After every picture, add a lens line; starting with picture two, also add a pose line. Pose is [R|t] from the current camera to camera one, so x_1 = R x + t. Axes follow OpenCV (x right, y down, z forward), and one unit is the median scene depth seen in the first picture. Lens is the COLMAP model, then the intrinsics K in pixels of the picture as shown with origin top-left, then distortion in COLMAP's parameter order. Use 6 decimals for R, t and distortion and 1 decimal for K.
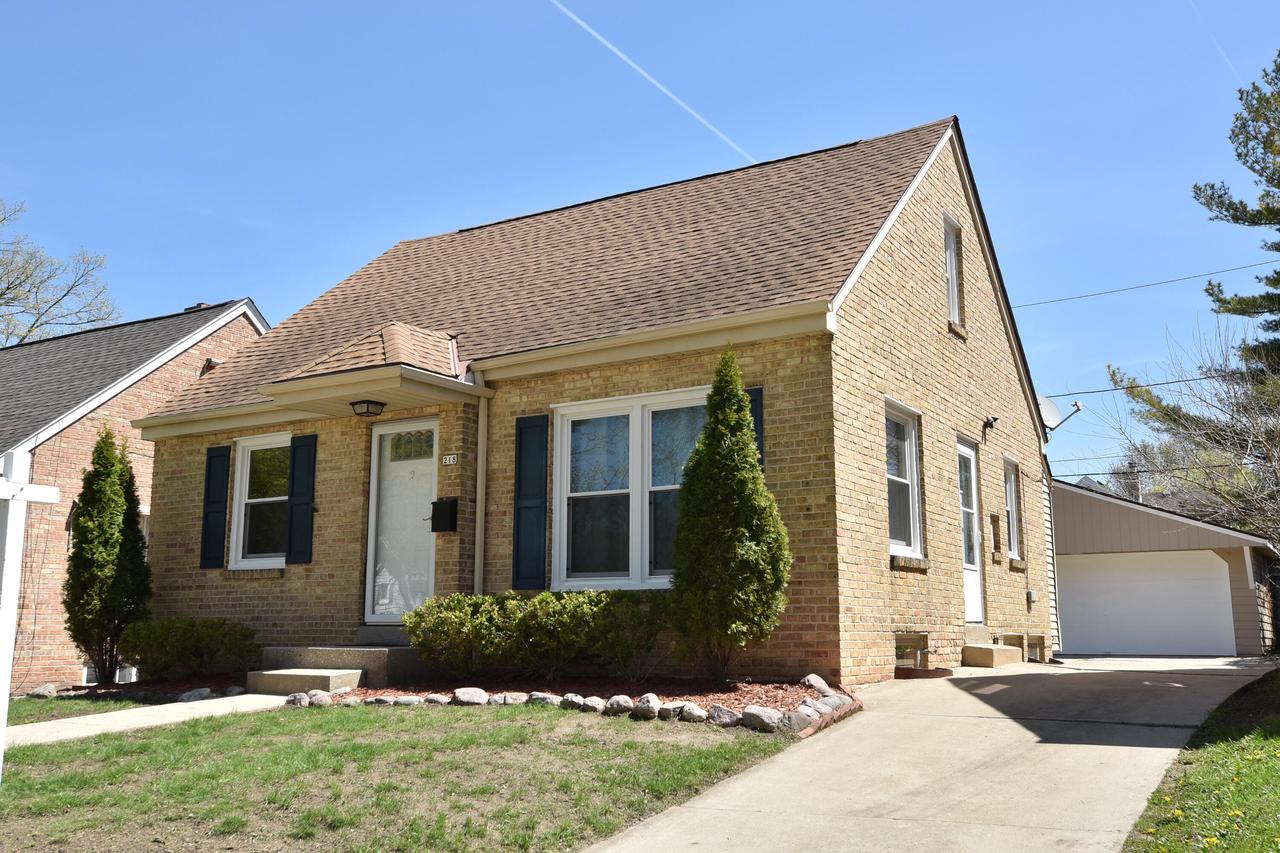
lens RADIAL K [[1177.8, 0, 638.4], [0, 1177.8, 419.0], [0, 0, 1]] dist [-0.018991, 0.000000]
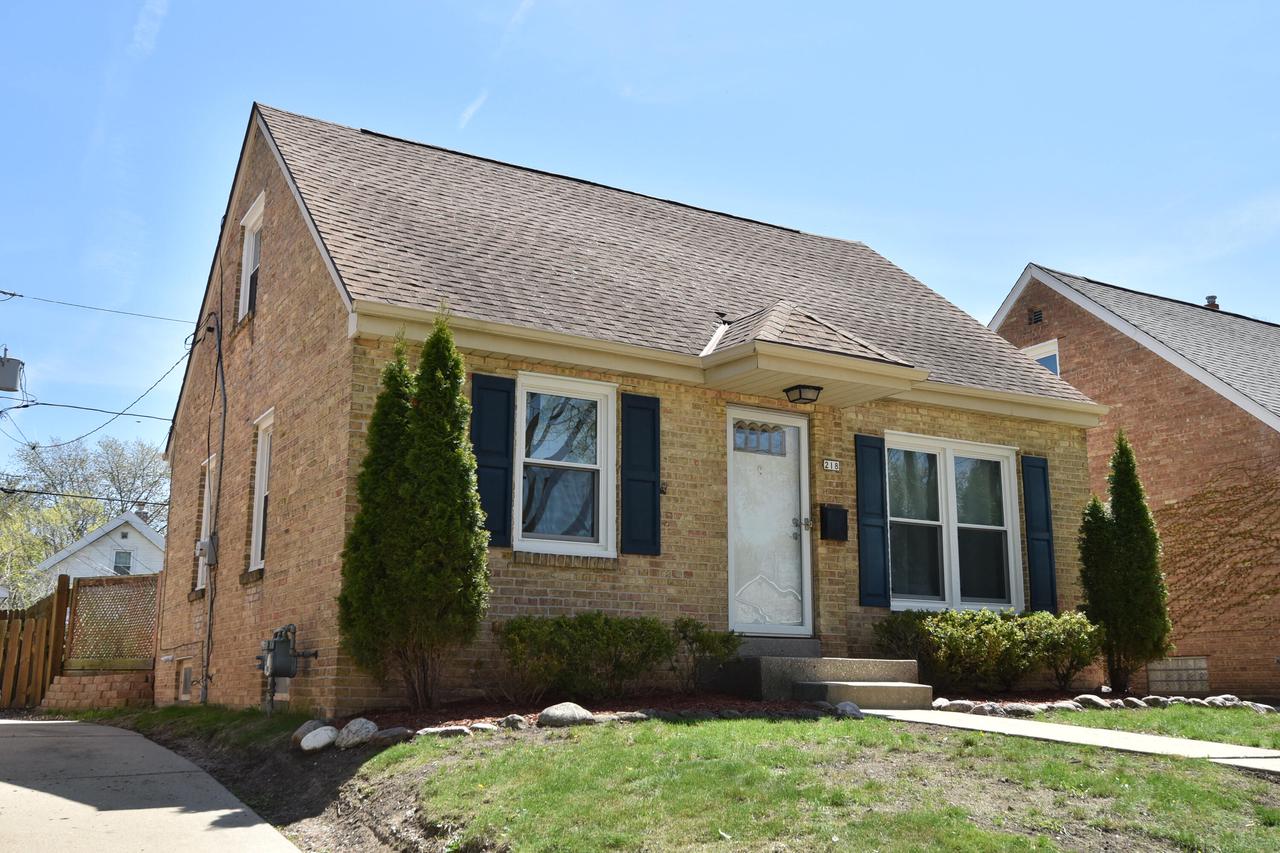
lens RADIAL K [[1274.2, 0, 639.4], [0, 1274.2, 430.7], [0, 0, 1]] dist [-0.063489, 0.000000]
pose [[0.481708, 0.180702, 0.857499, -1.063854], [-0.162822, 0.979927, -0.115034, 0.142850], [-0.861073, -0.084207, 0.501461, 0.587380]]
